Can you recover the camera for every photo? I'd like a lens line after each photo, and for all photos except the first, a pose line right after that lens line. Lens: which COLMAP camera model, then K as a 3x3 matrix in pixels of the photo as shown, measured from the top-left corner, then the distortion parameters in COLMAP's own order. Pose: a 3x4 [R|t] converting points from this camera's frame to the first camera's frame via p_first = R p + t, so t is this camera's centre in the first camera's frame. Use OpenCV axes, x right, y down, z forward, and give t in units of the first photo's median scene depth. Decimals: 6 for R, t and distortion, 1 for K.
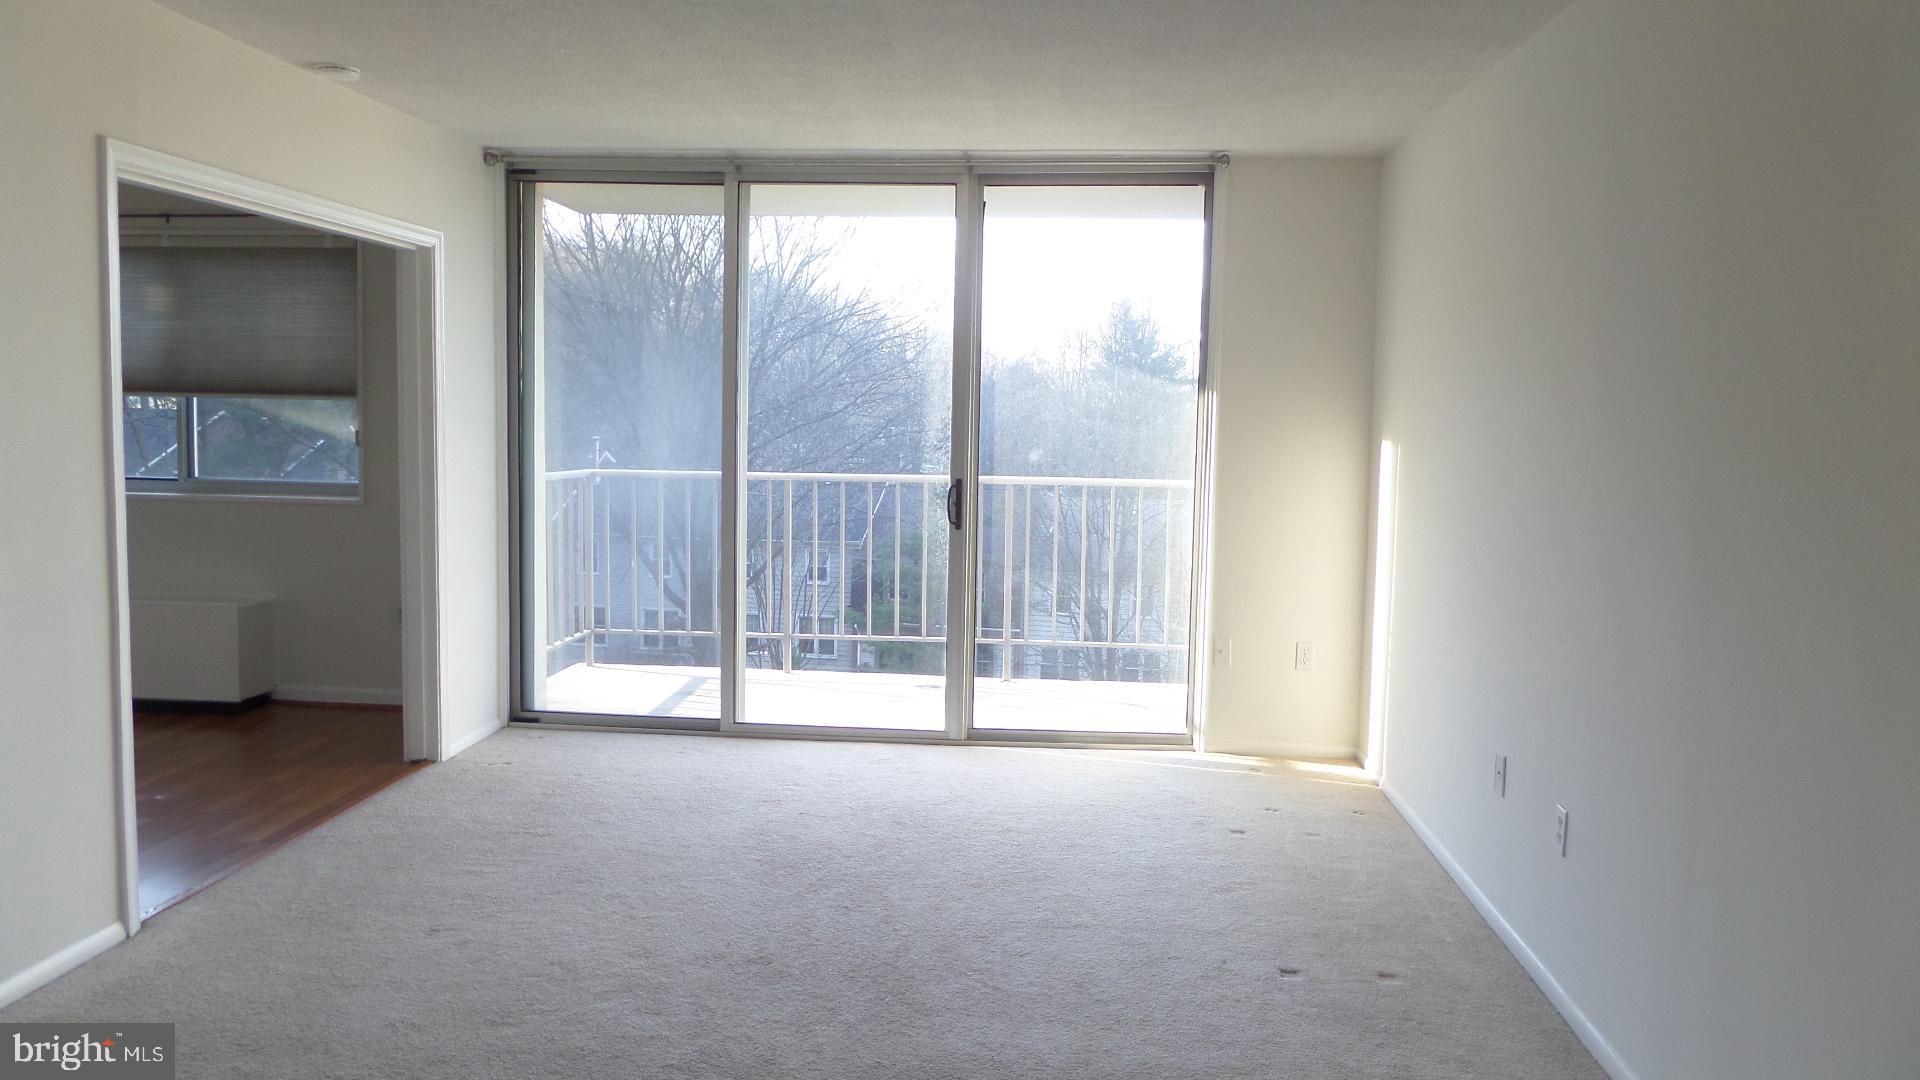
lens RADIAL K [[1381.0, 0, 960.0], [0, 1381.0, 540.0], [0, 0, 1]] dist [-0.023902, 0.001819]
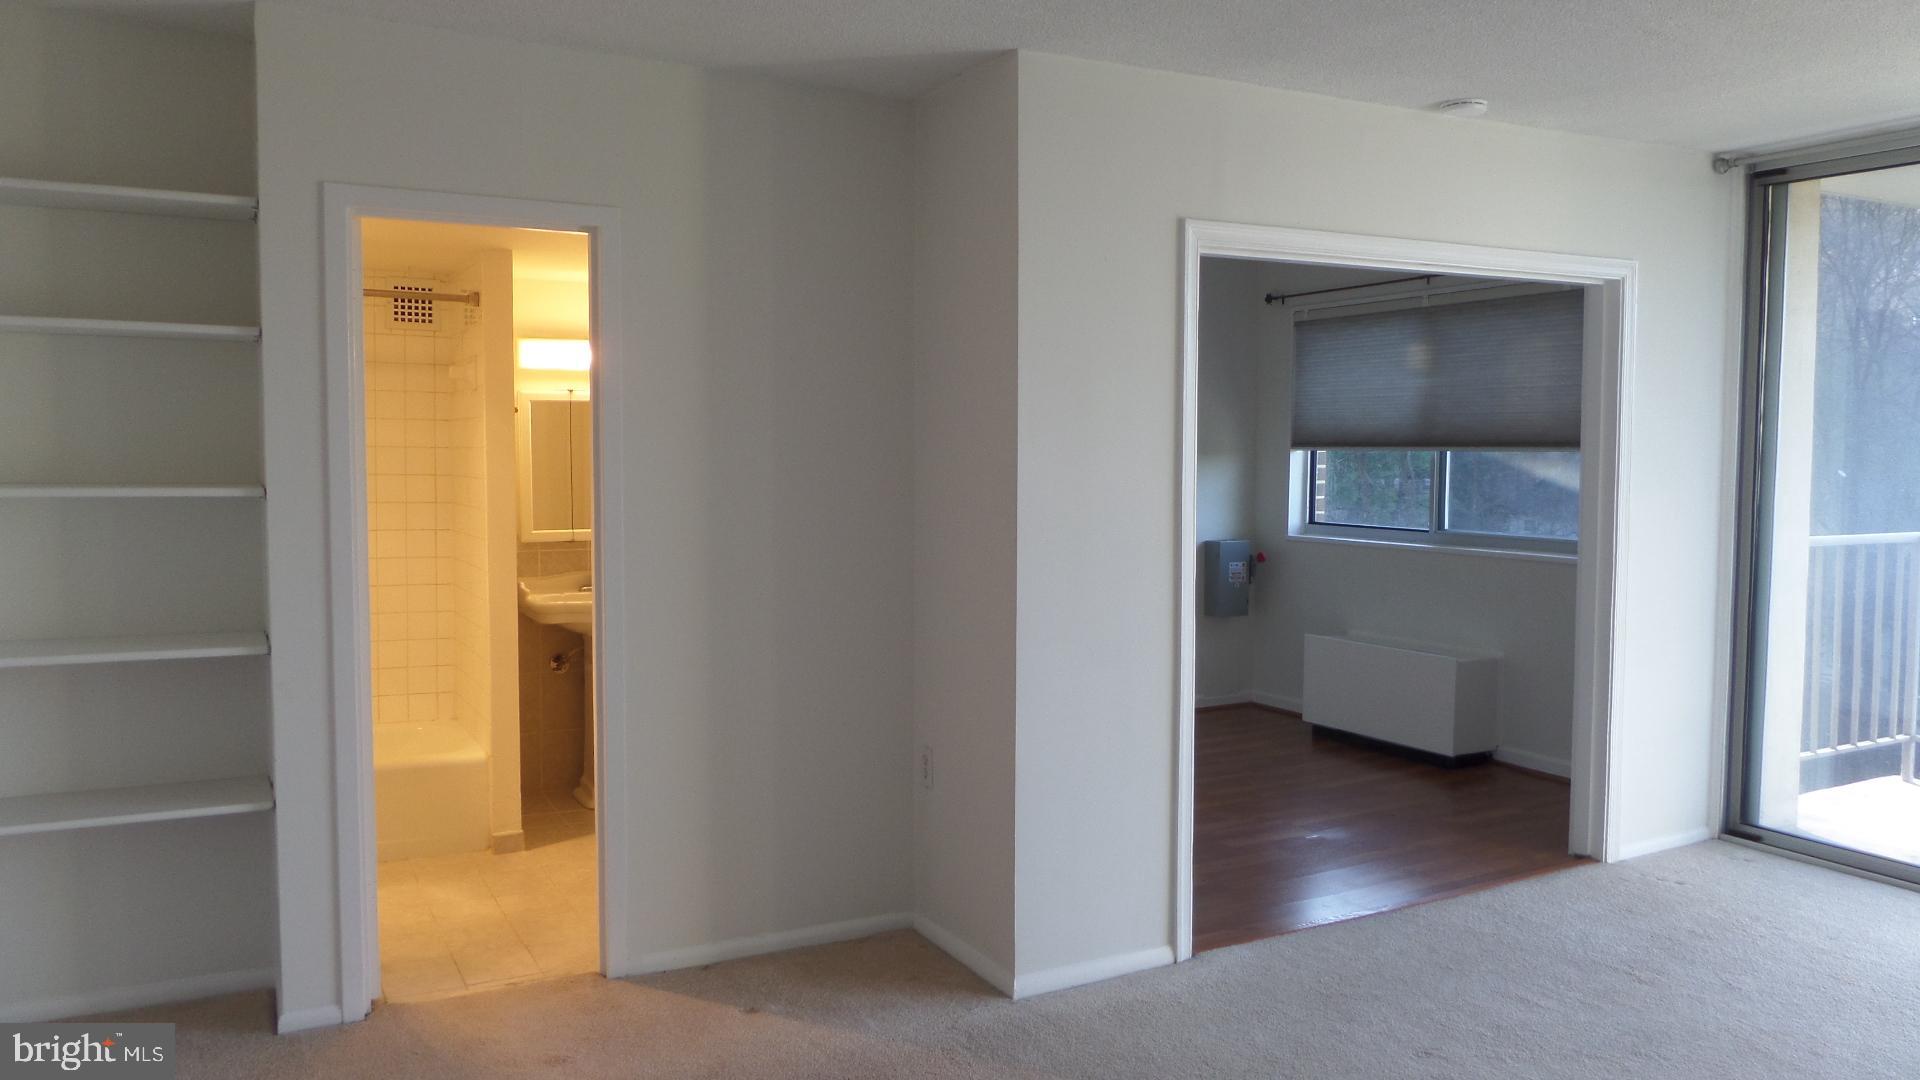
lens RADIAL K [[1381.0, 0, 960.0], [0, 1381.0, 540.0], [0, 0, 1]] dist [-0.023902, 0.001819]
pose [[0.540348, 0.034718, -0.840725, 0.121982], [-0.062162, 0.998065, 0.001263, -0.018931], [0.839142, 0.051579, 0.541461, 0.162056]]
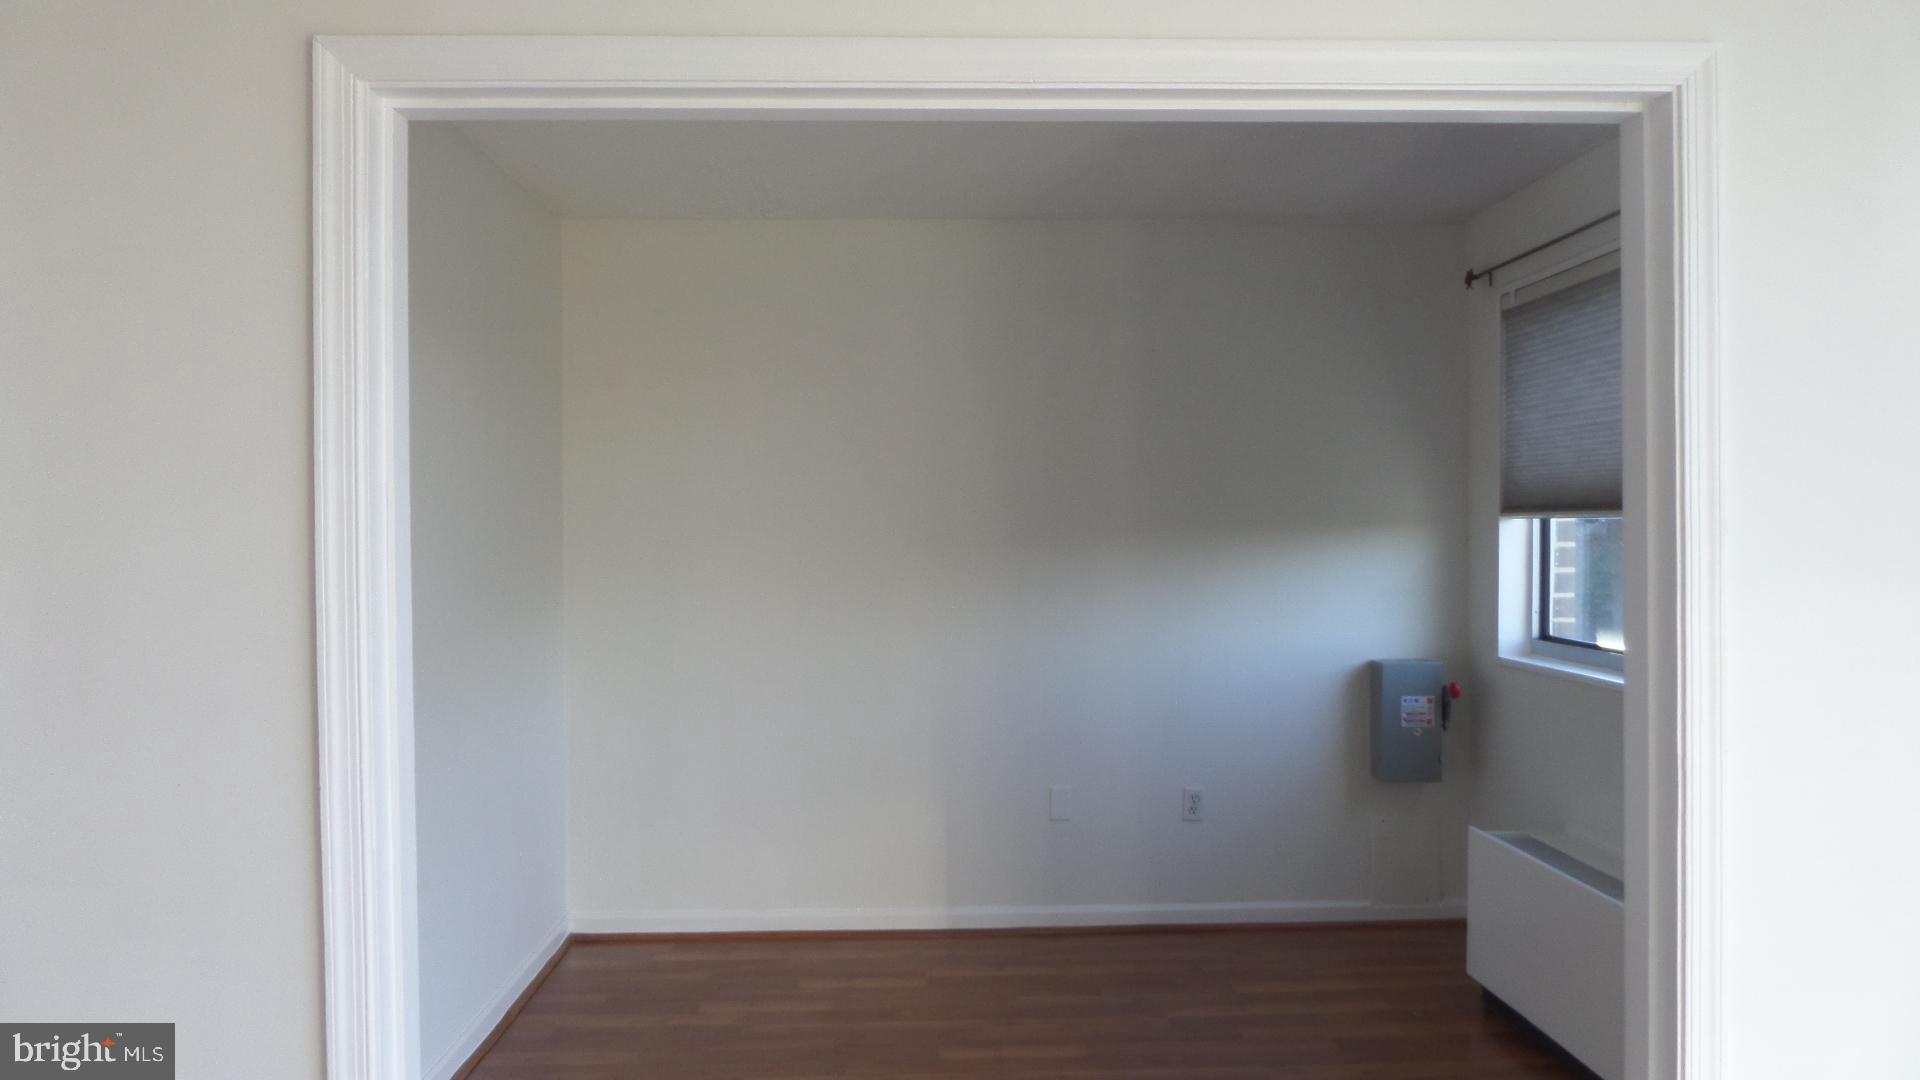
lens RADIAL K [[1381.0, 0, 960.0], [0, 1381.0, 540.0], [0, 0, 1]] dist [-0.023902, 0.001819]
pose [[0.130609, -0.006959, -0.991410, -0.058053], [-0.076770, 0.996902, -0.017111, -0.072020], [0.988457, 0.078346, 0.129670, 0.721168]]
